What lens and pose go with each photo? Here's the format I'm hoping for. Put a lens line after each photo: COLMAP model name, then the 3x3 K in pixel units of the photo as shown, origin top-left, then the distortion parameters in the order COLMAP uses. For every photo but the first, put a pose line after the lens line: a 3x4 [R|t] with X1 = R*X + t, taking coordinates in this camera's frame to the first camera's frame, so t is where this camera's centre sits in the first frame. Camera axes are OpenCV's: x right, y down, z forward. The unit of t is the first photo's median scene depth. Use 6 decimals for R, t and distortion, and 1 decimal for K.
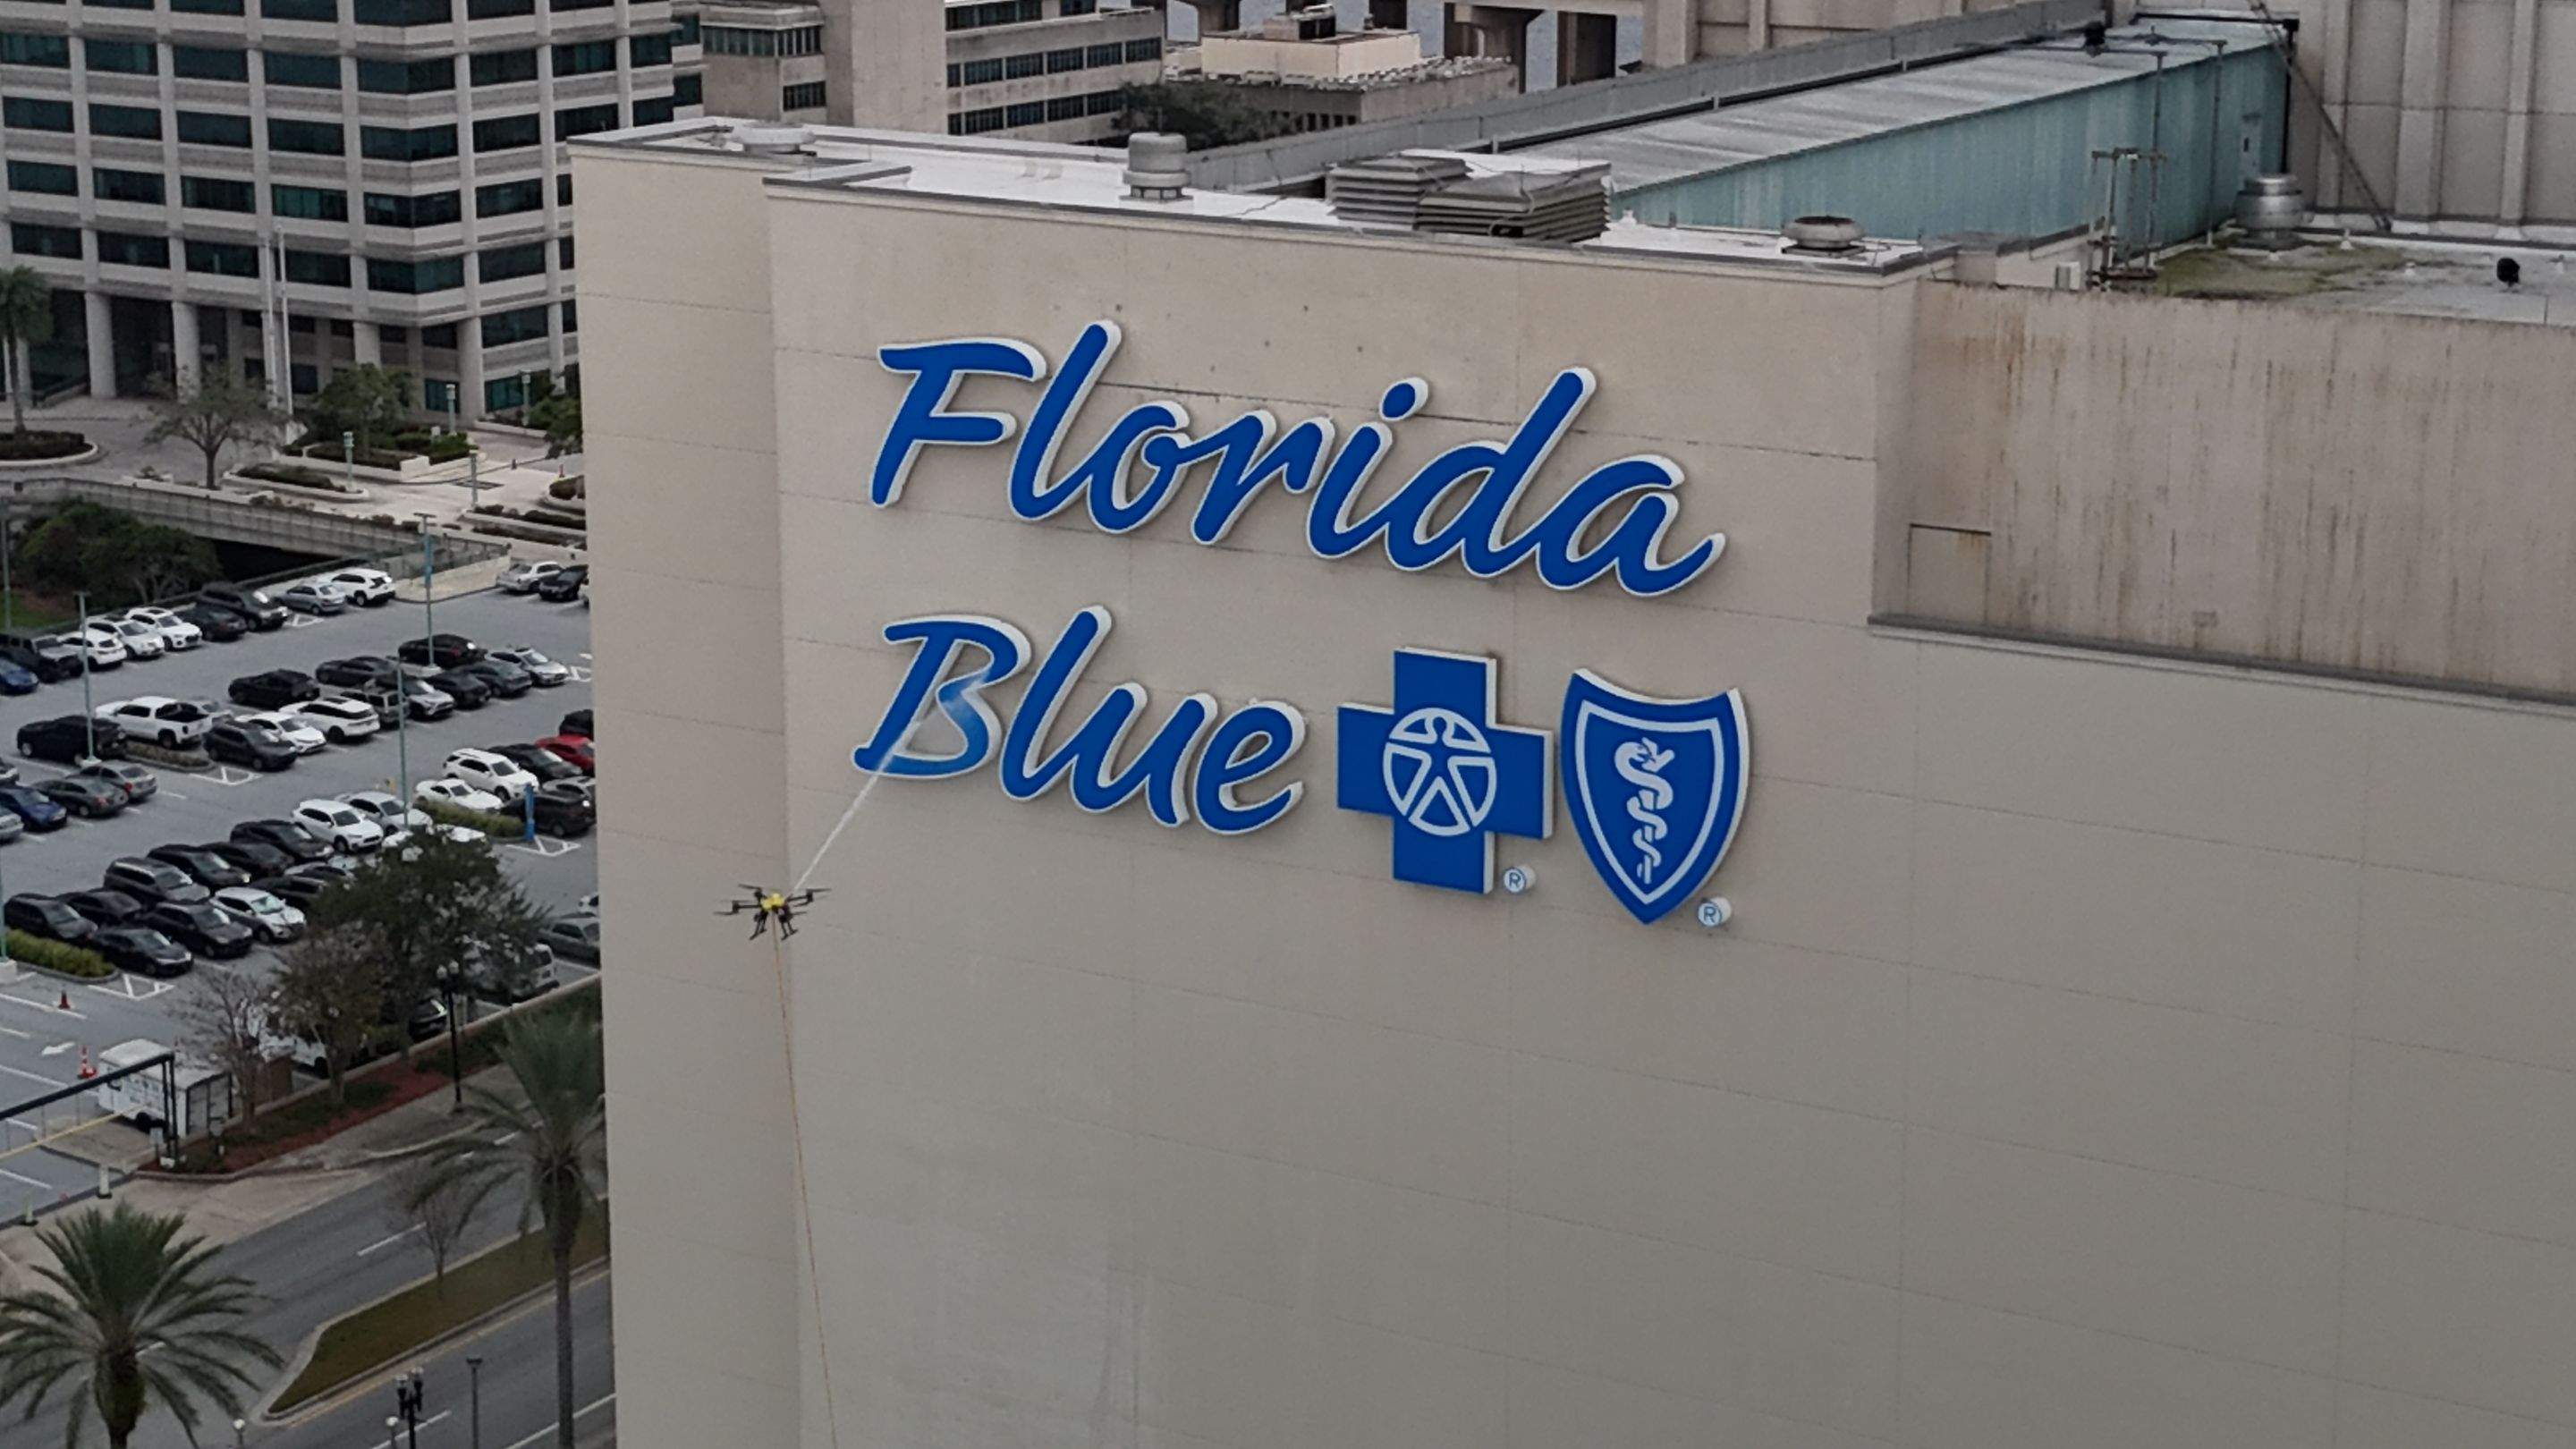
lens RADIAL K [[4508.9, 0, 1279.9], [0, 4508.9, 713.2], [0, 0, 1]] dist [0.111738, 0.000000]
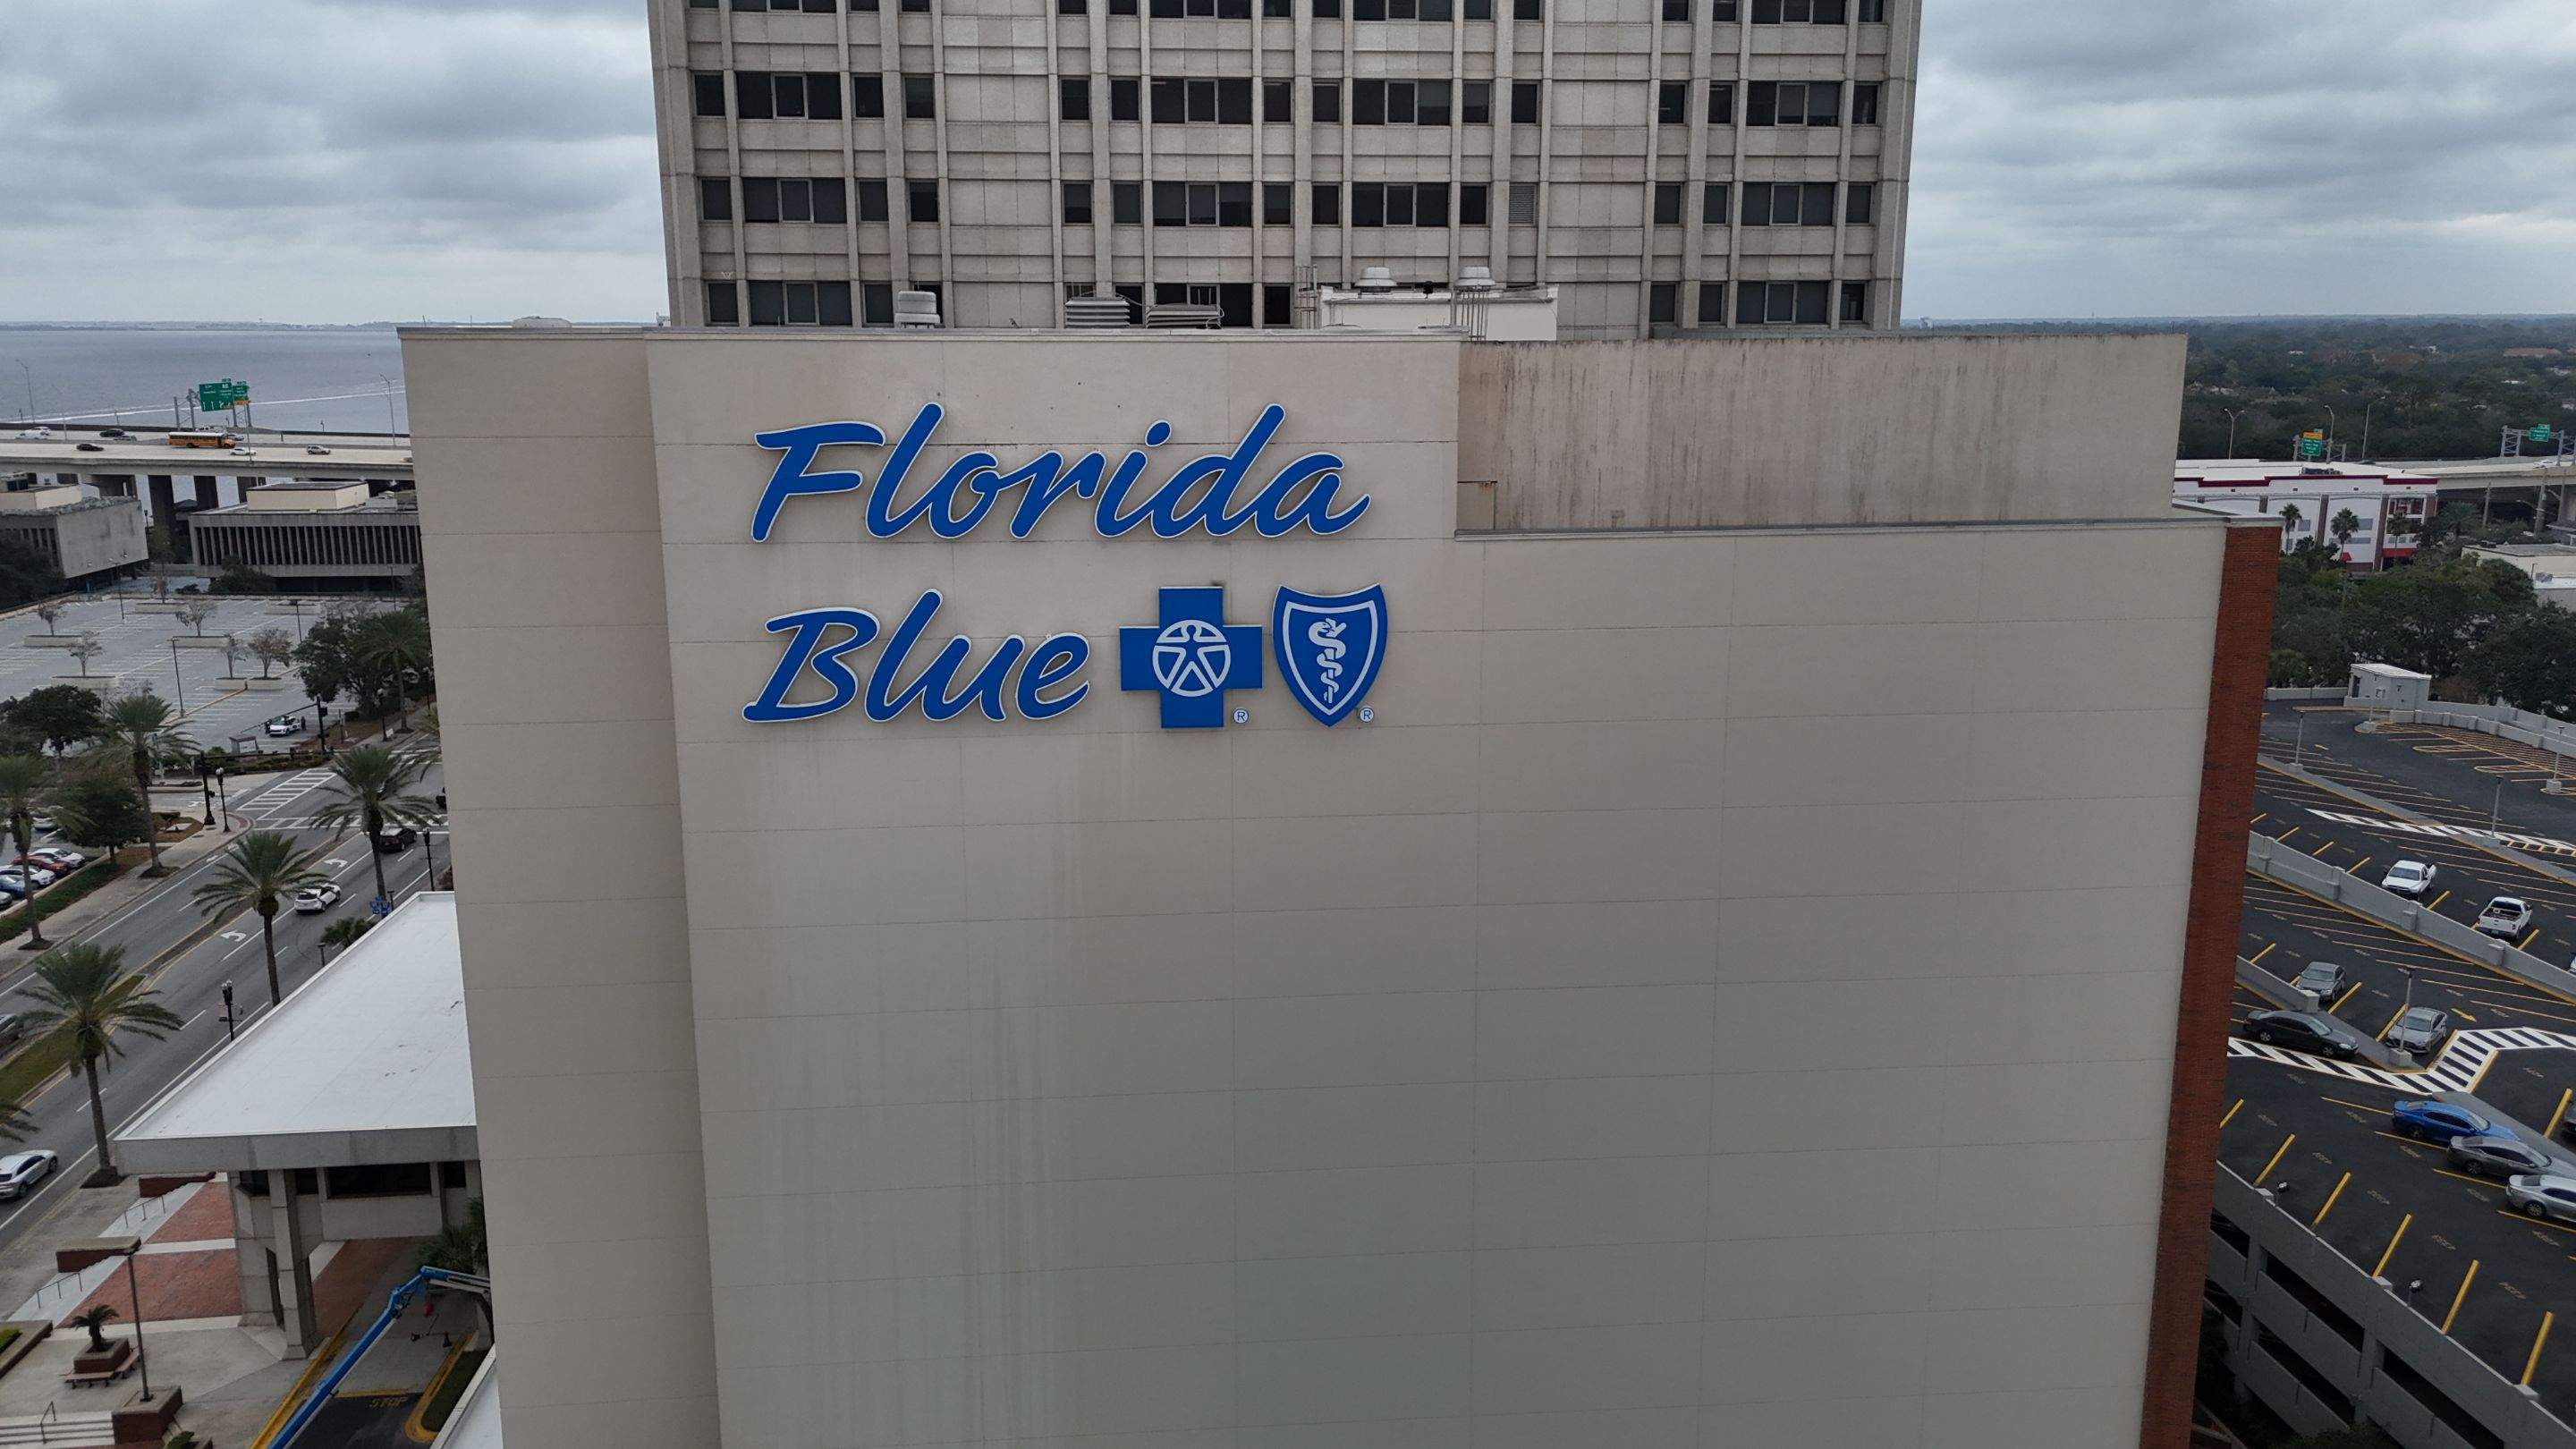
lens RADIAL K [[1865.8, 0, 1283.1], [0, 1865.8, 718.9], [0, 0, 1]] dist [0.075647, -0.063594]
pose [[0.801795, -0.126979, 0.583953, -0.802002], [0.140608, 0.989817, 0.022173, 0.057777], [-0.580822, 0.064330, 0.811485, 0.981906]]
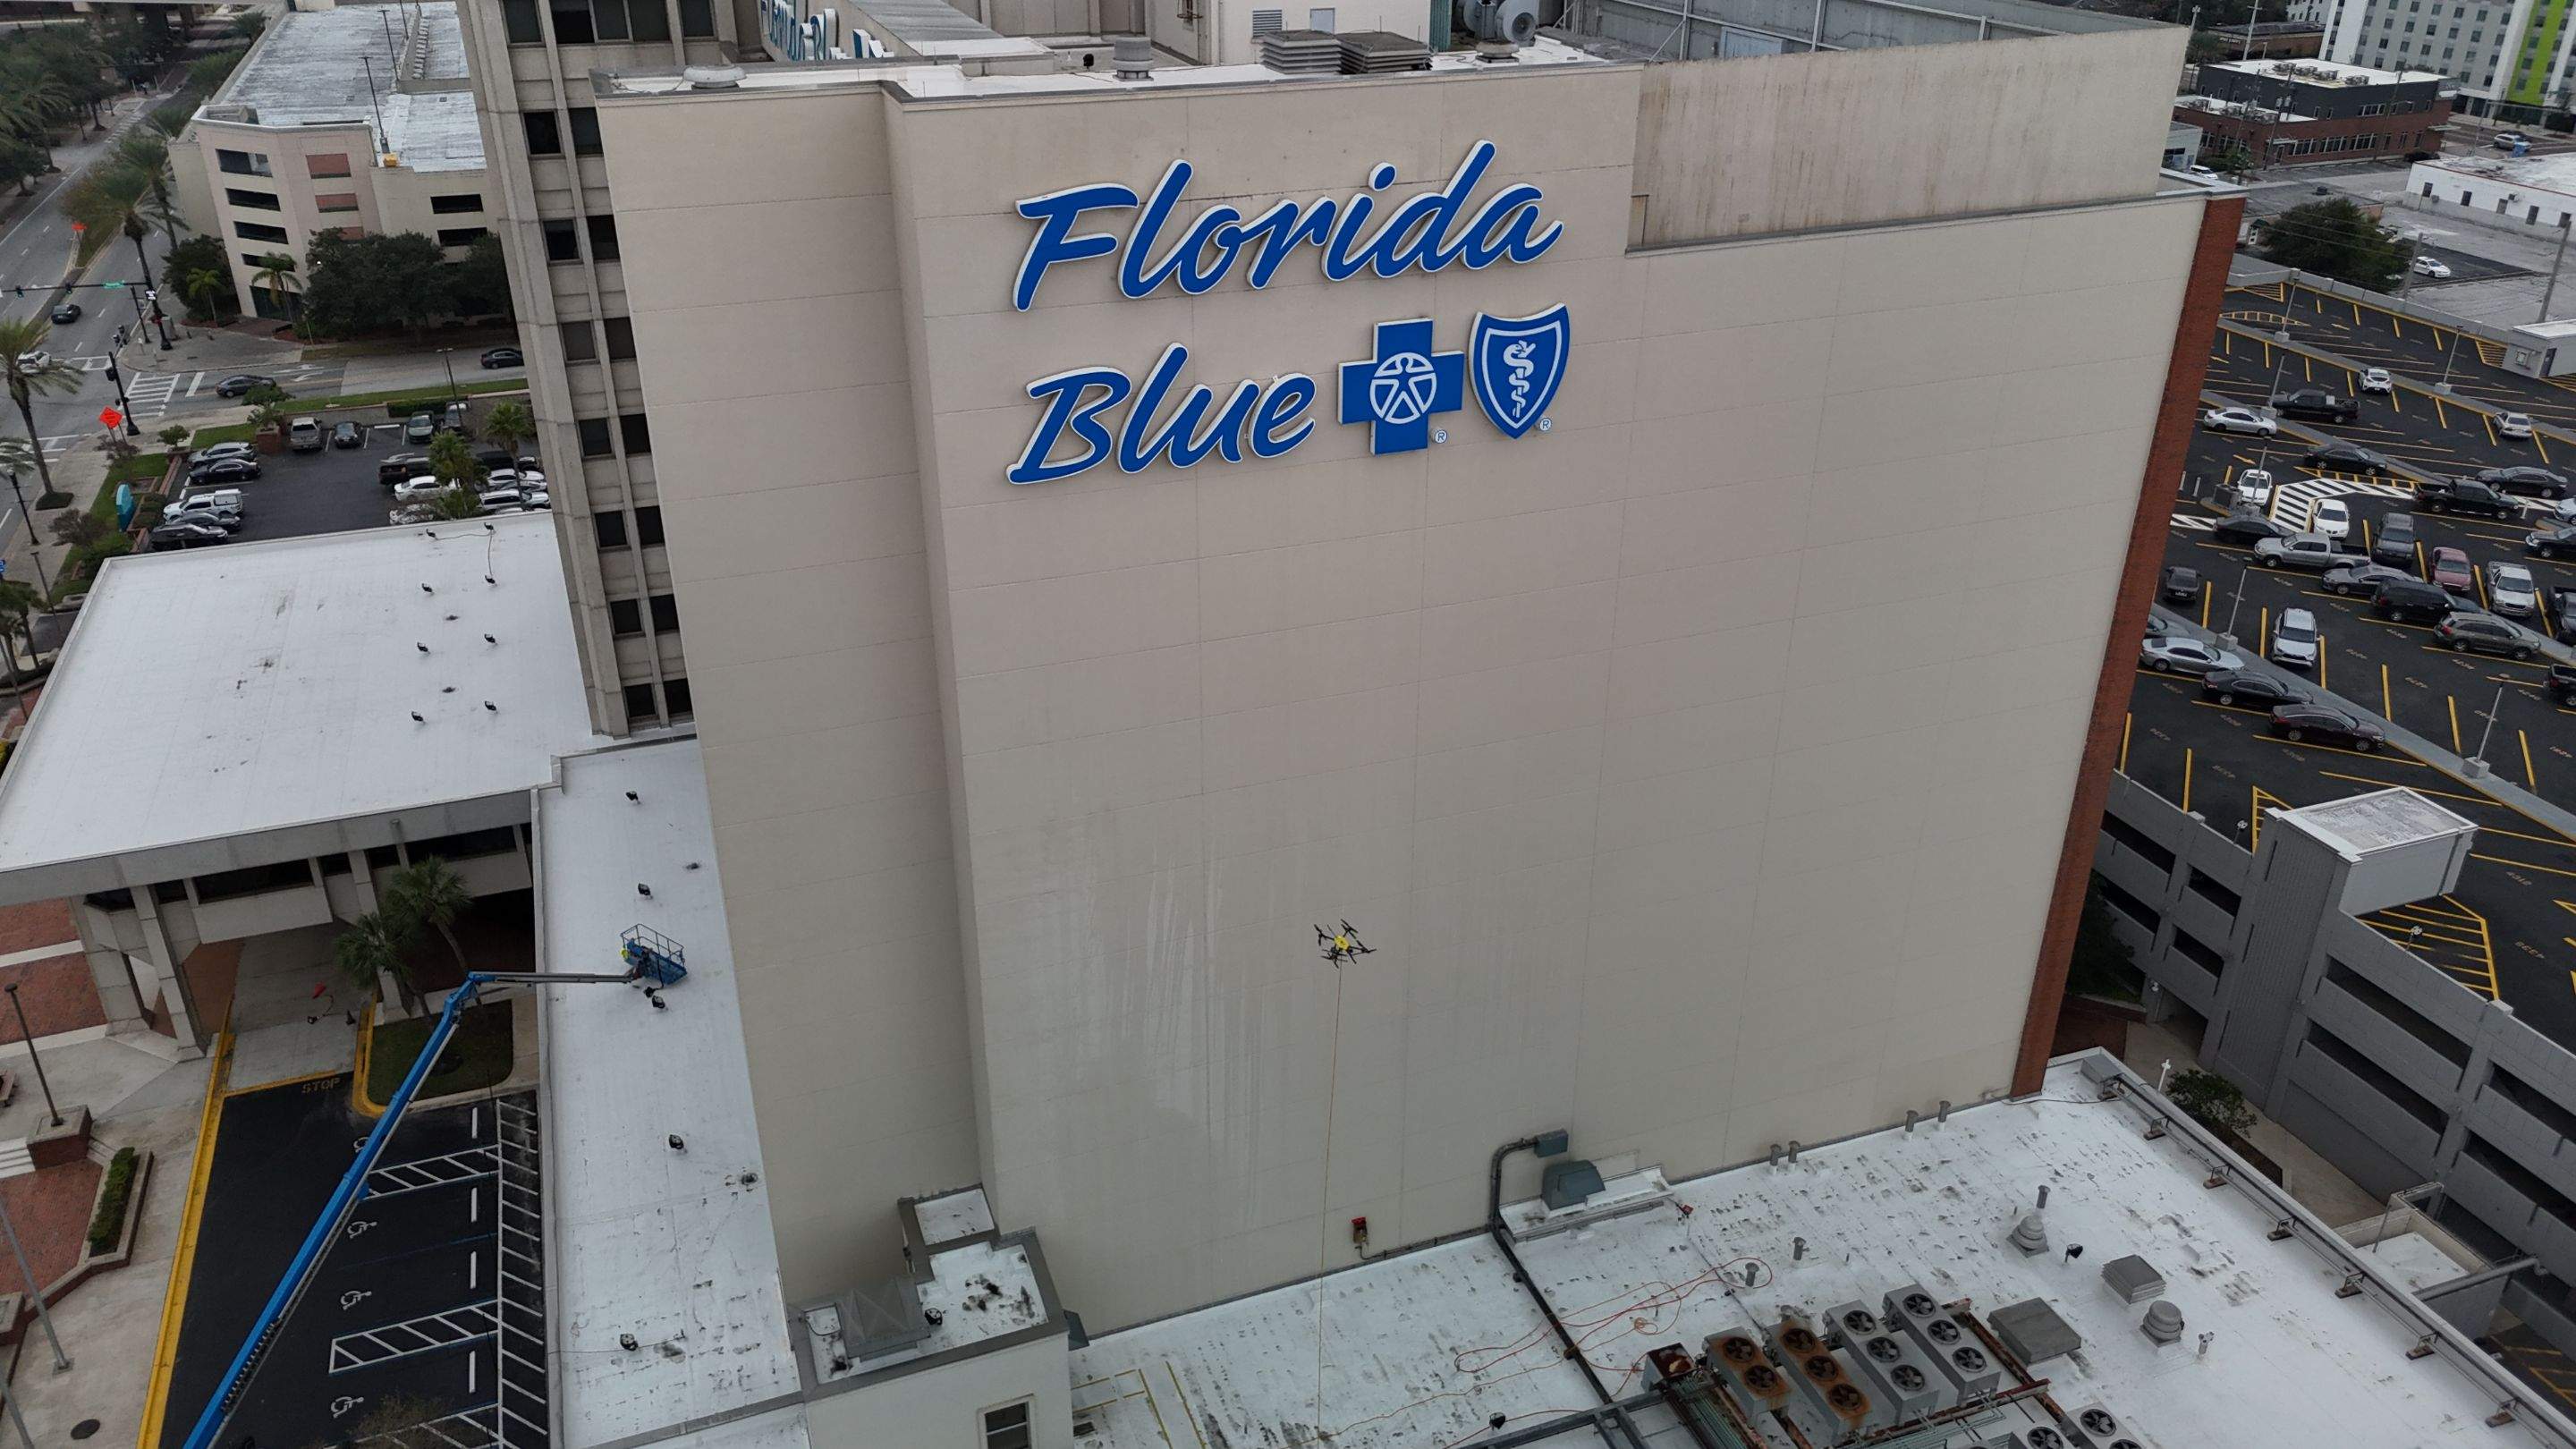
lens RADIAL K [[1865.8, 0, 1278.4], [0, 1865.8, 708.8], [0, 0, 1]] dist [0.075647, -0.063594]
pose [[0.617708, -0.355792, 0.701319, -1.323039], [0.181205, 0.932199, 0.313320, -0.259191], [-0.765246, -0.066458, 0.640298, 1.282347]]
